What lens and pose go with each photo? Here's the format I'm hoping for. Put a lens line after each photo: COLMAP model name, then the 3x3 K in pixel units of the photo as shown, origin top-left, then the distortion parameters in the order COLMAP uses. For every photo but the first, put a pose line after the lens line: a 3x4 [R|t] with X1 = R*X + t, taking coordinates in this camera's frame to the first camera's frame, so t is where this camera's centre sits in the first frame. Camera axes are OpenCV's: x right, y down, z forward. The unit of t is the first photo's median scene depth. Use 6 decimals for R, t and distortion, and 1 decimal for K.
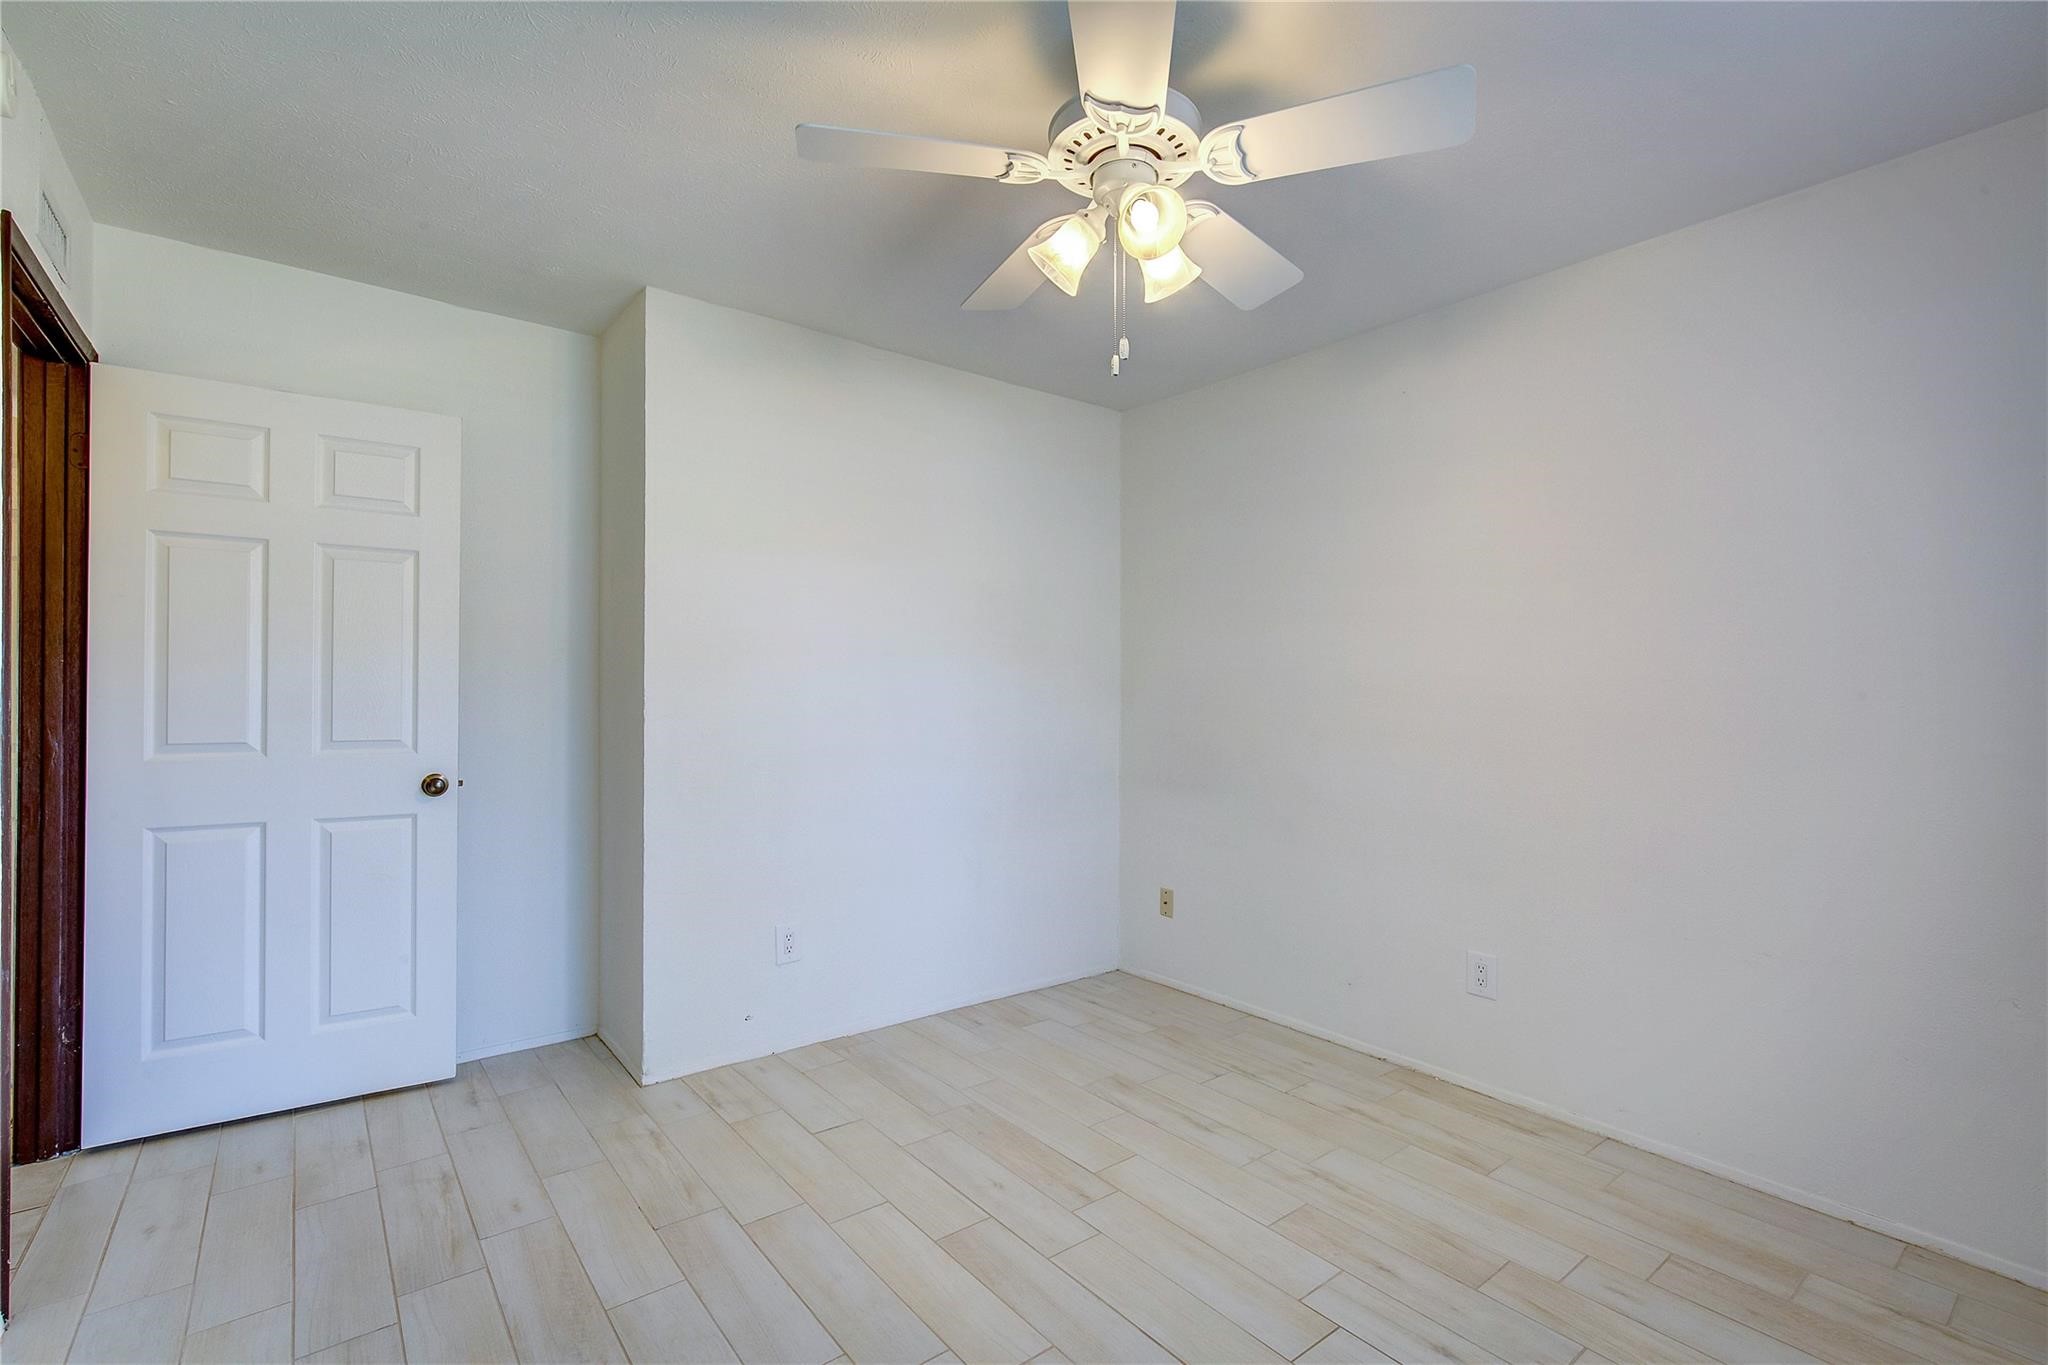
lens RADIAL K [[926.2, 0, 1028.3], [0, 926.2, 698.6], [0, 0, 1]] dist [-0.005365, 0.004723]
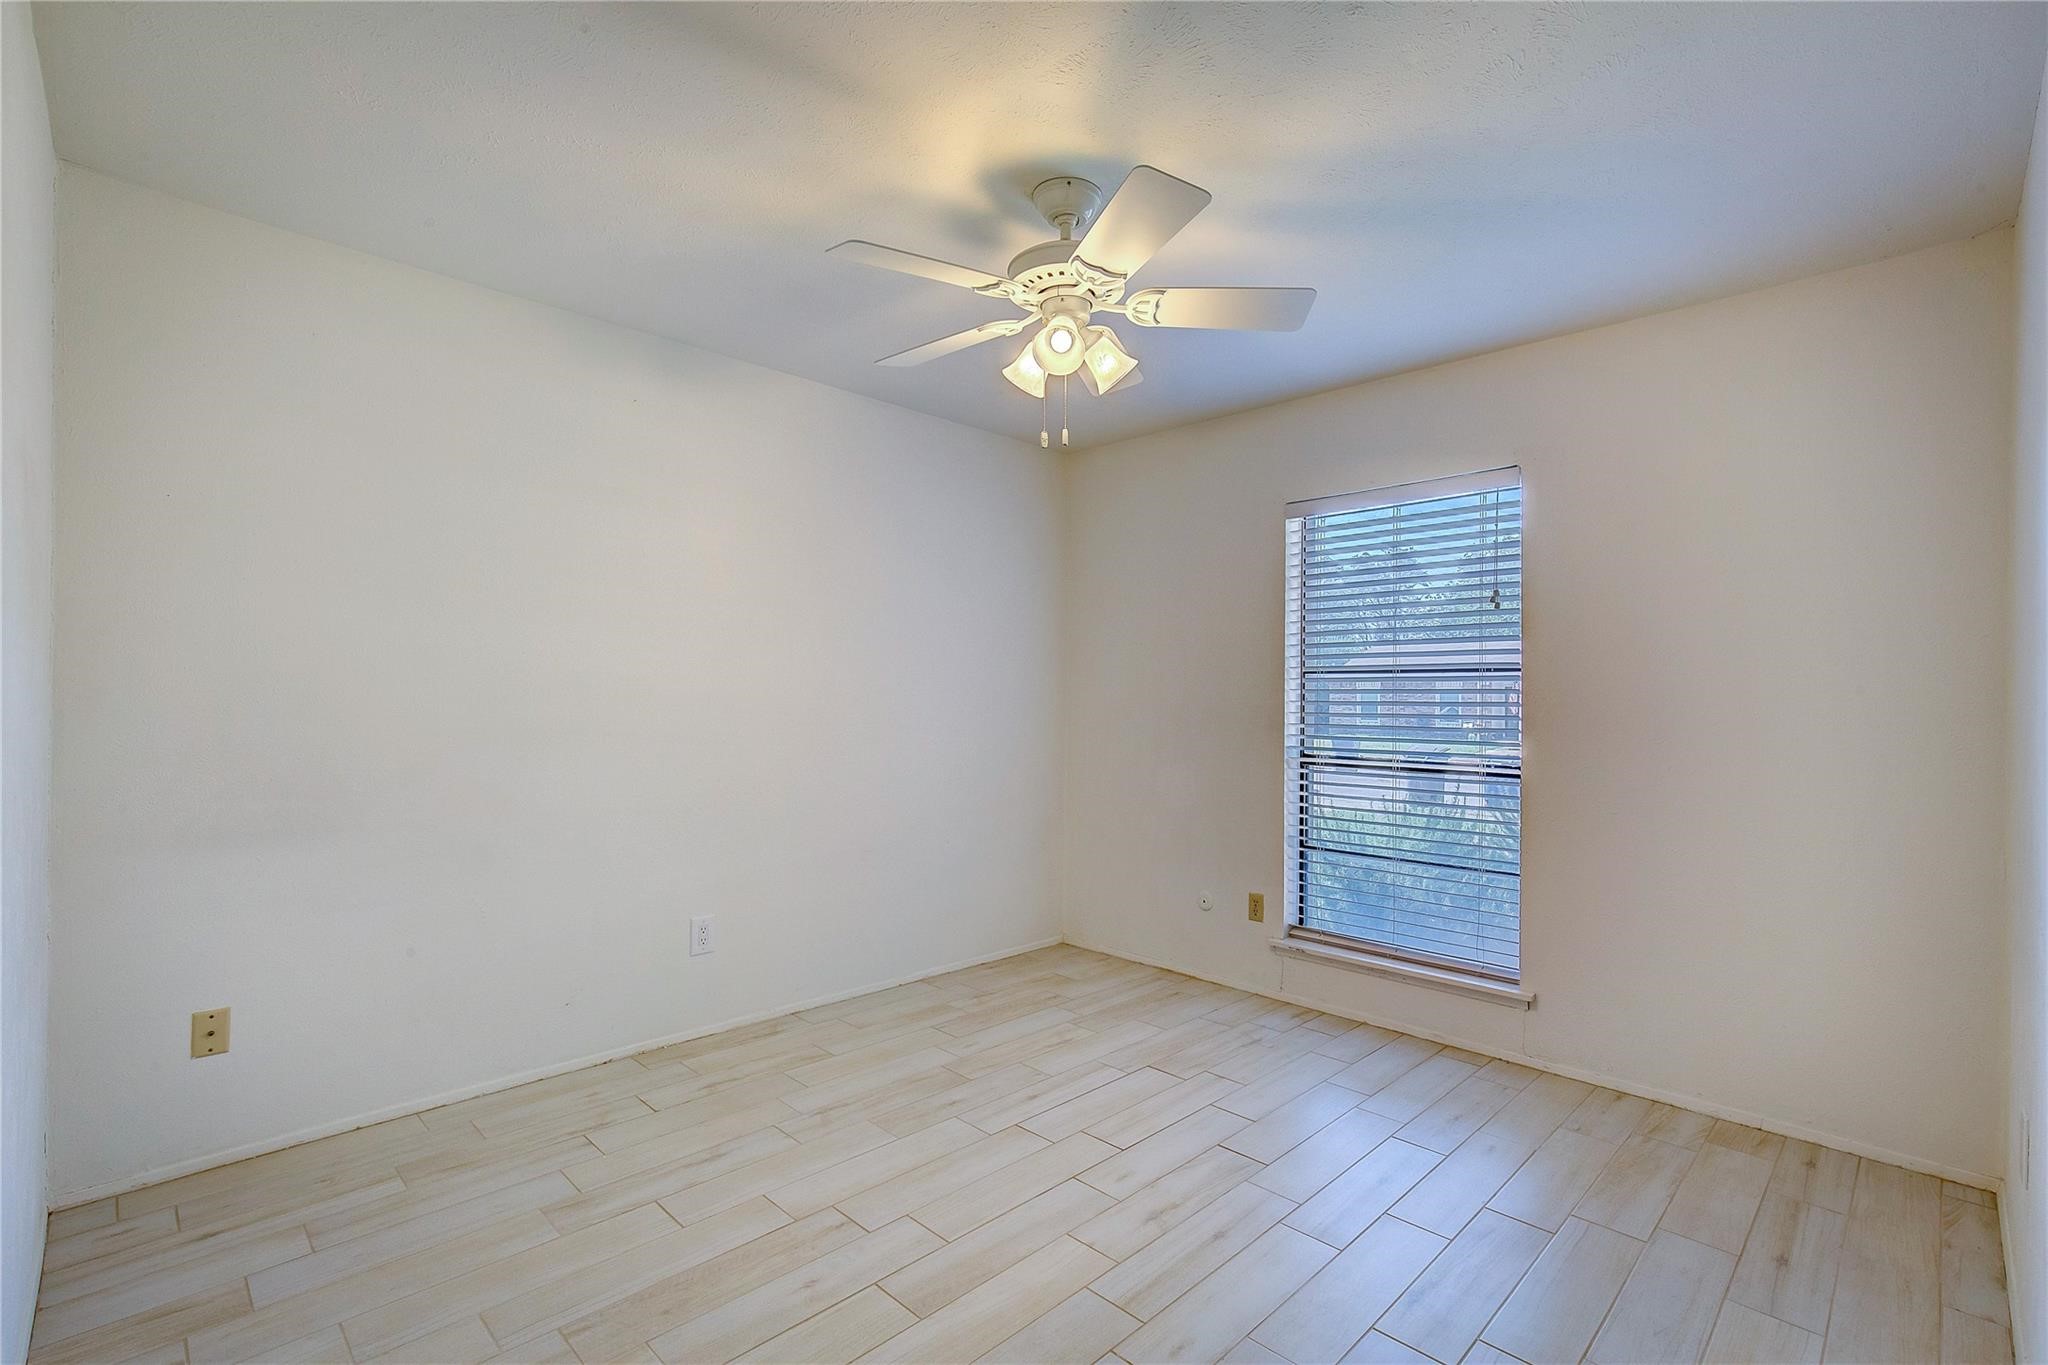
lens RADIAL K [[926.2, 0, 1016.8], [0, 926.2, 692.7], [0, 0, 1]] dist [-0.005365, 0.004723]
pose [[-0.109912, 0.000972, 0.993941, -0.762486], [0.002556, 0.999996, -0.000696, -0.006198], [-0.993938, 0.002464, -0.109914, 0.782348]]
